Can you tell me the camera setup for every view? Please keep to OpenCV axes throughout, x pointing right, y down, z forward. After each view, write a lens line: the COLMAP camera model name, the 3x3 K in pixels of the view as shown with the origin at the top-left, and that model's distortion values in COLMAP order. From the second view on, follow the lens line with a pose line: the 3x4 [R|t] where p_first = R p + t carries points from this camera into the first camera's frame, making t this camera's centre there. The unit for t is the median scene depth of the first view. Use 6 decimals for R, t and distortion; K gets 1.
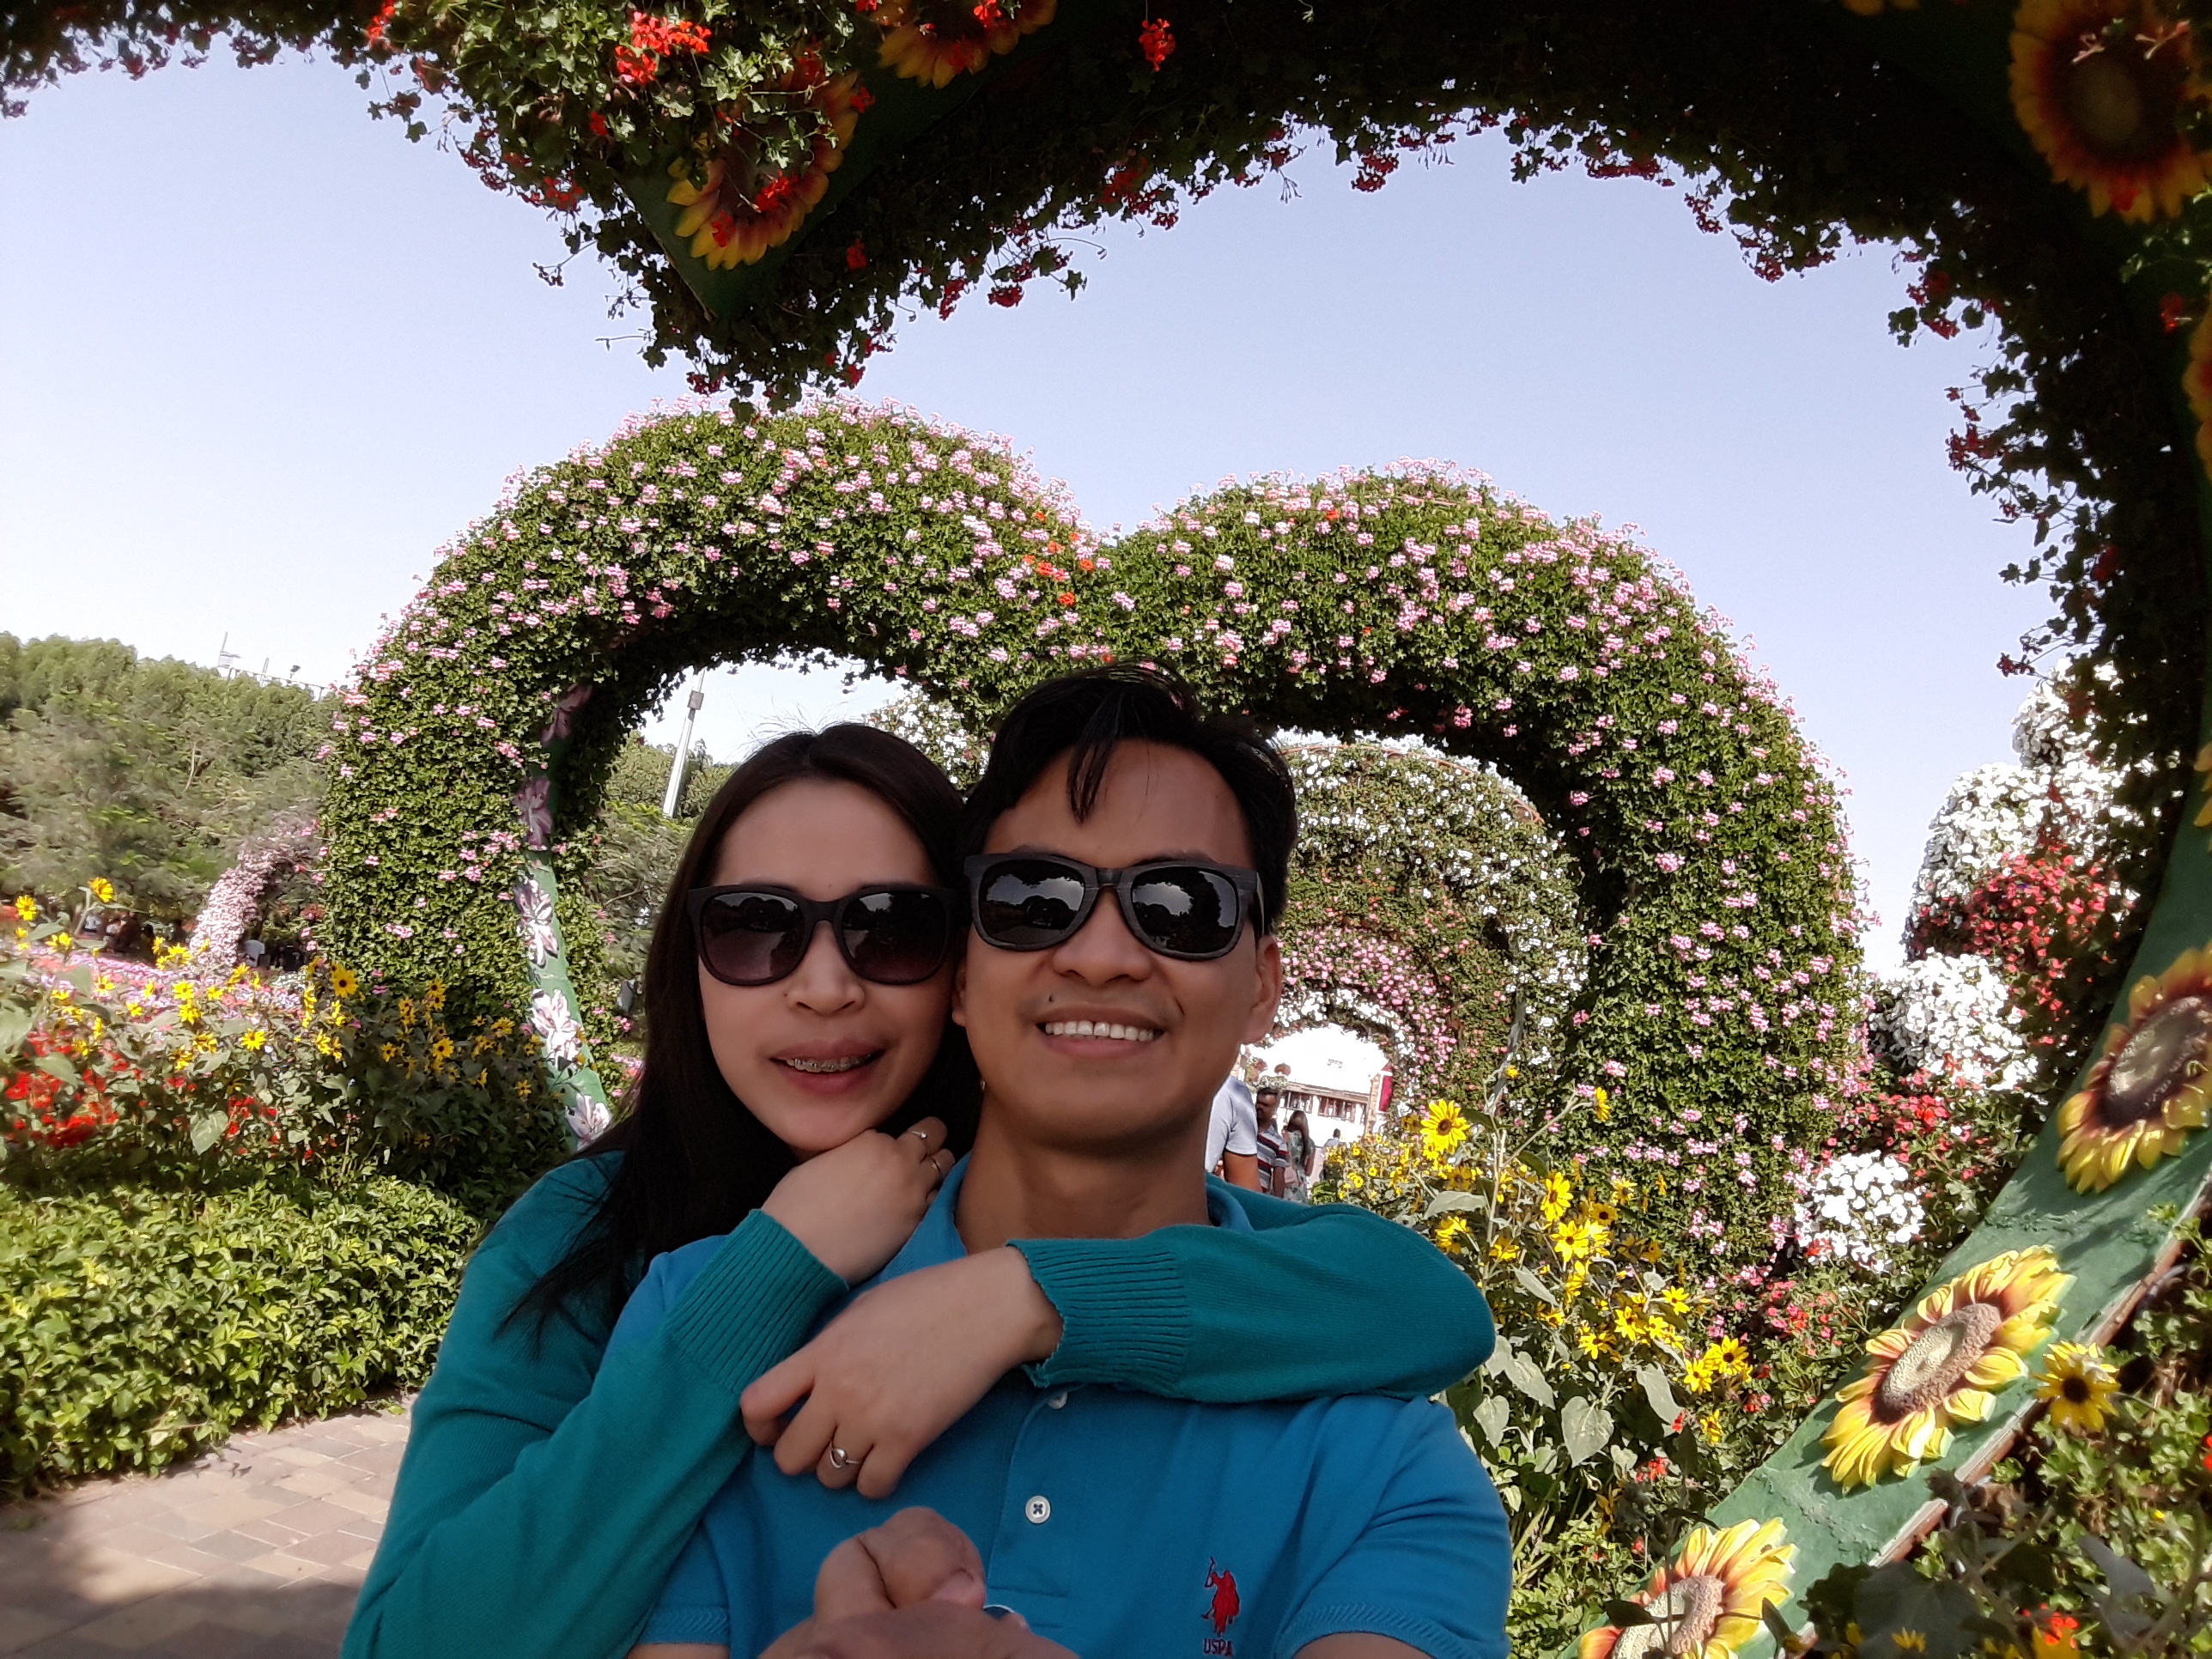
lens RADIAL K [[1659.4, 0, 1066.5], [0, 1659.4, 836.6], [0, 0, 1]] dist [0.030000, -0.148032]
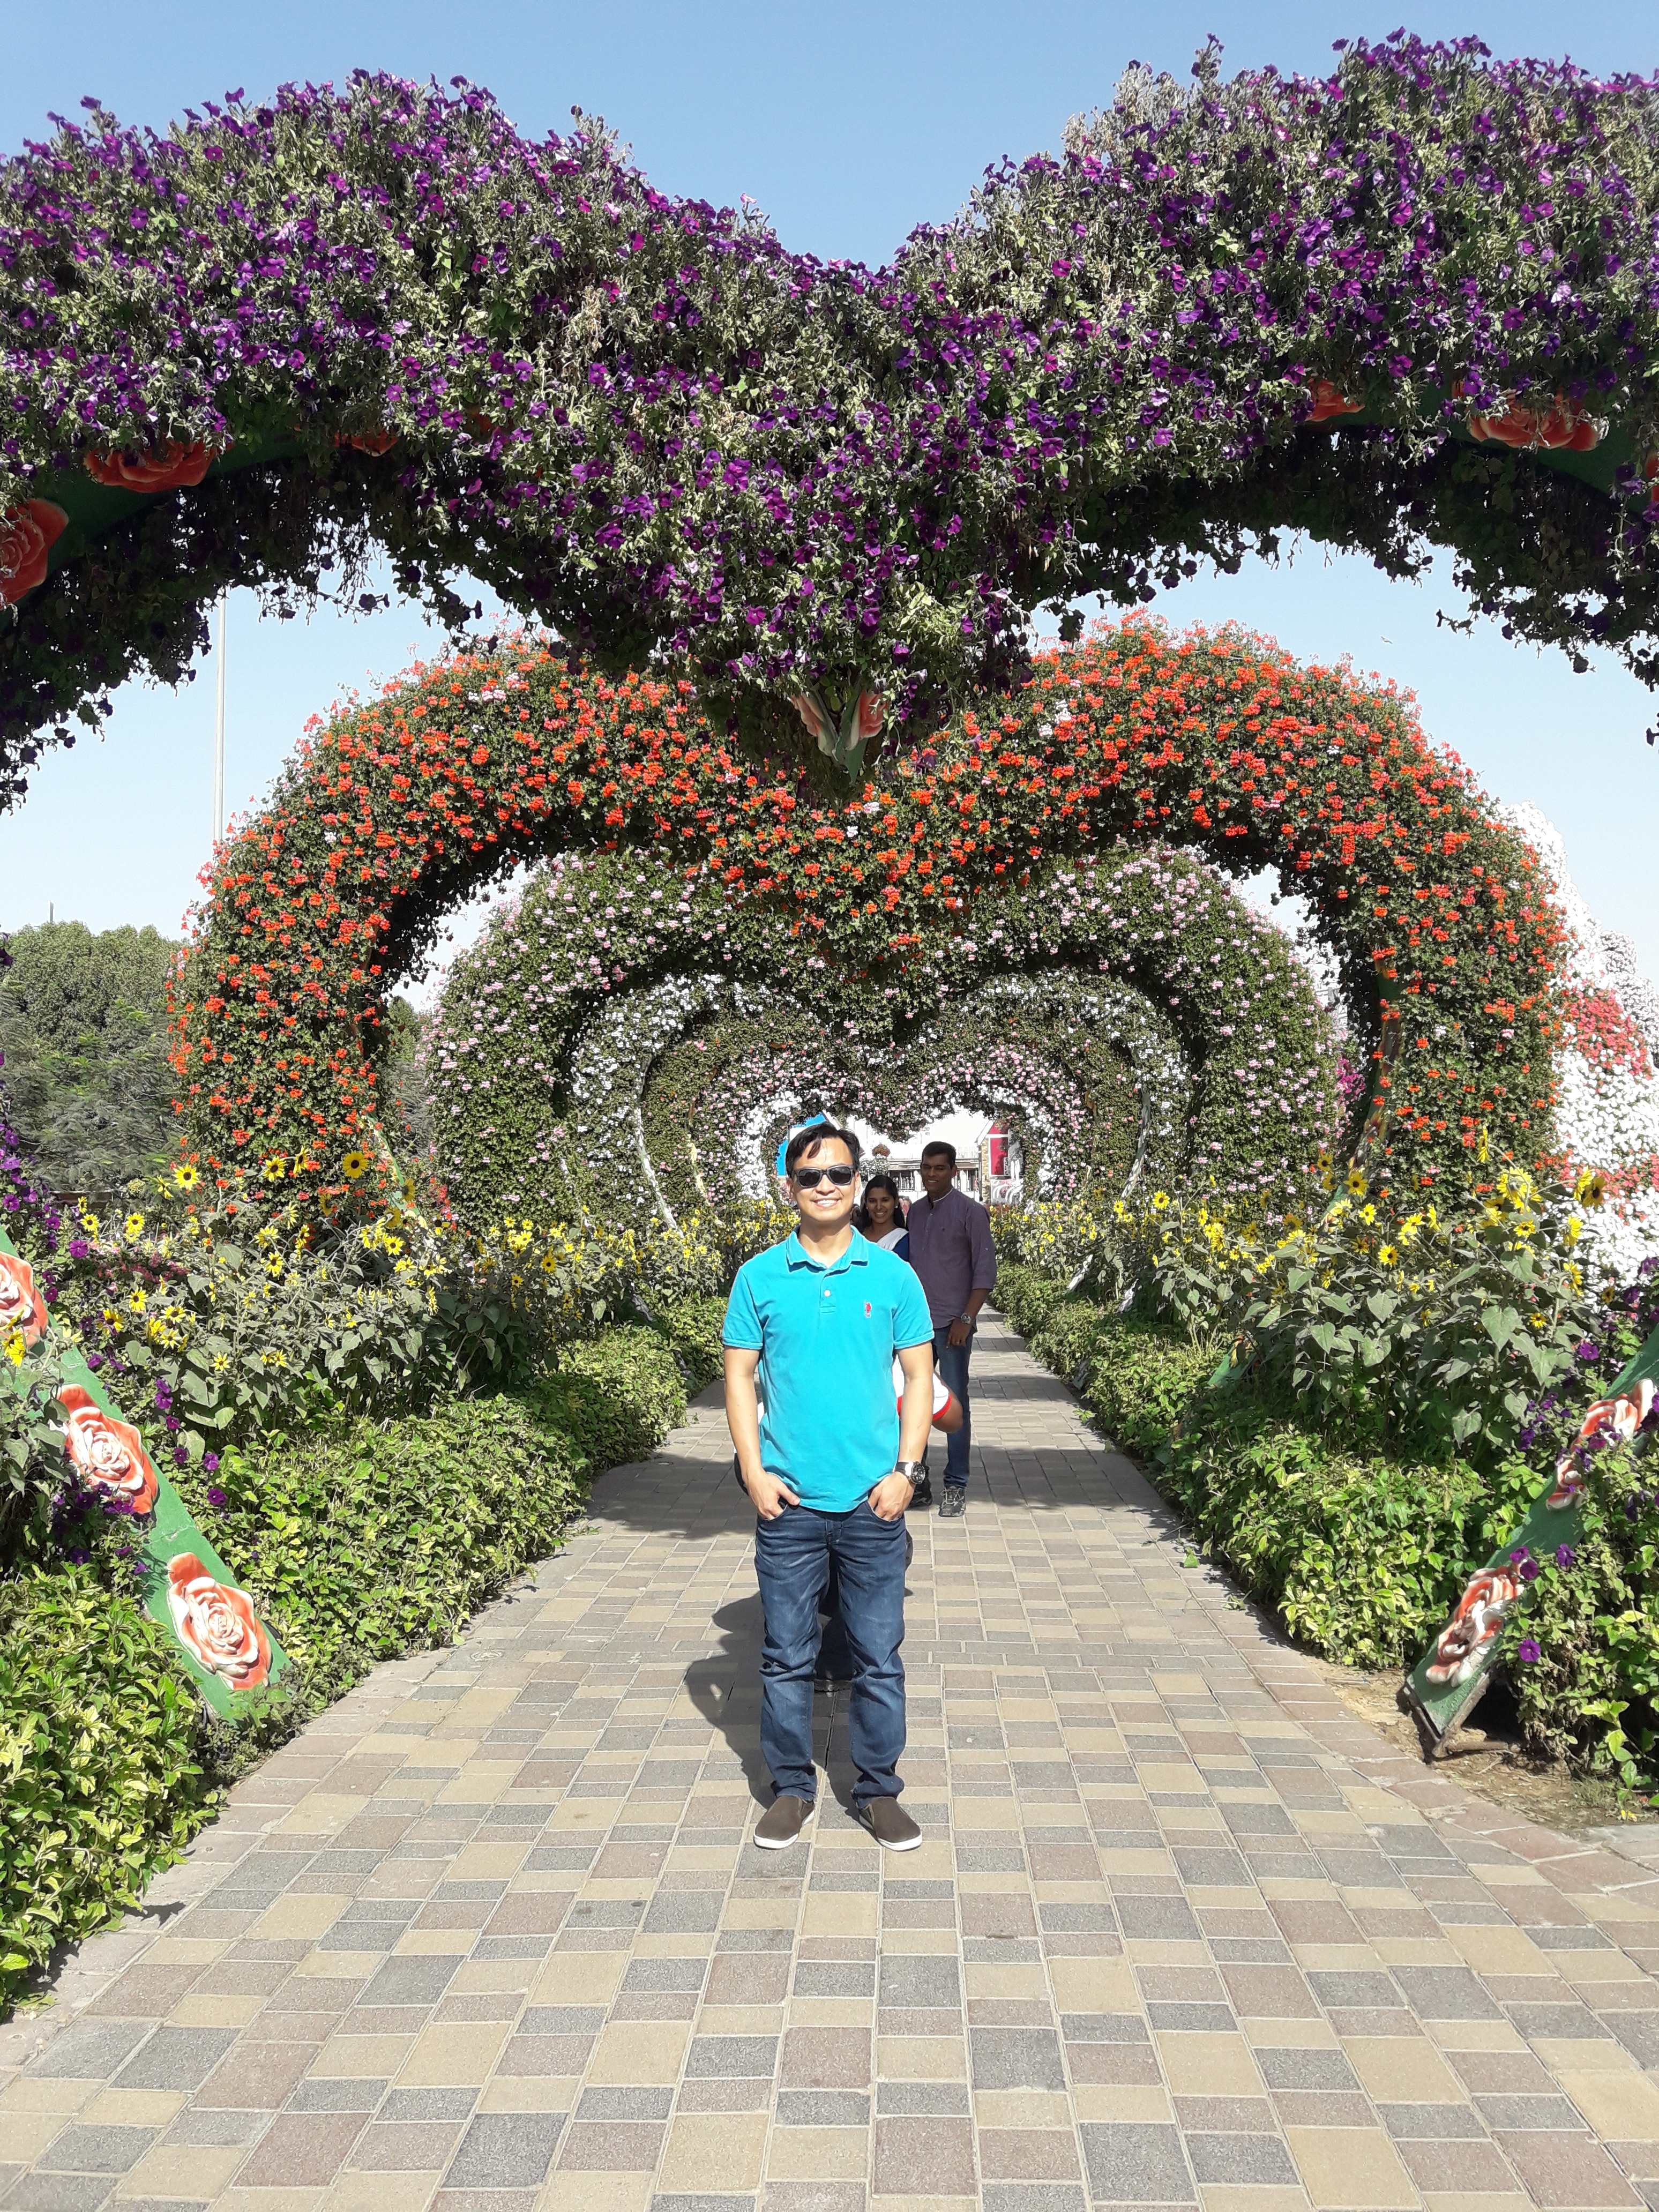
lens RADIAL K [[1811.7, 0, 829.5], [0, 1811.7, 1106.0], [0, 0, 1]] dist [0.004903, -0.000265]
pose [[0.976895, -0.184991, 0.107028, -0.286479], [0.173342, 0.978752, 0.109534, -0.191451], [-0.125016, -0.088451, 0.988204, -0.899404]]
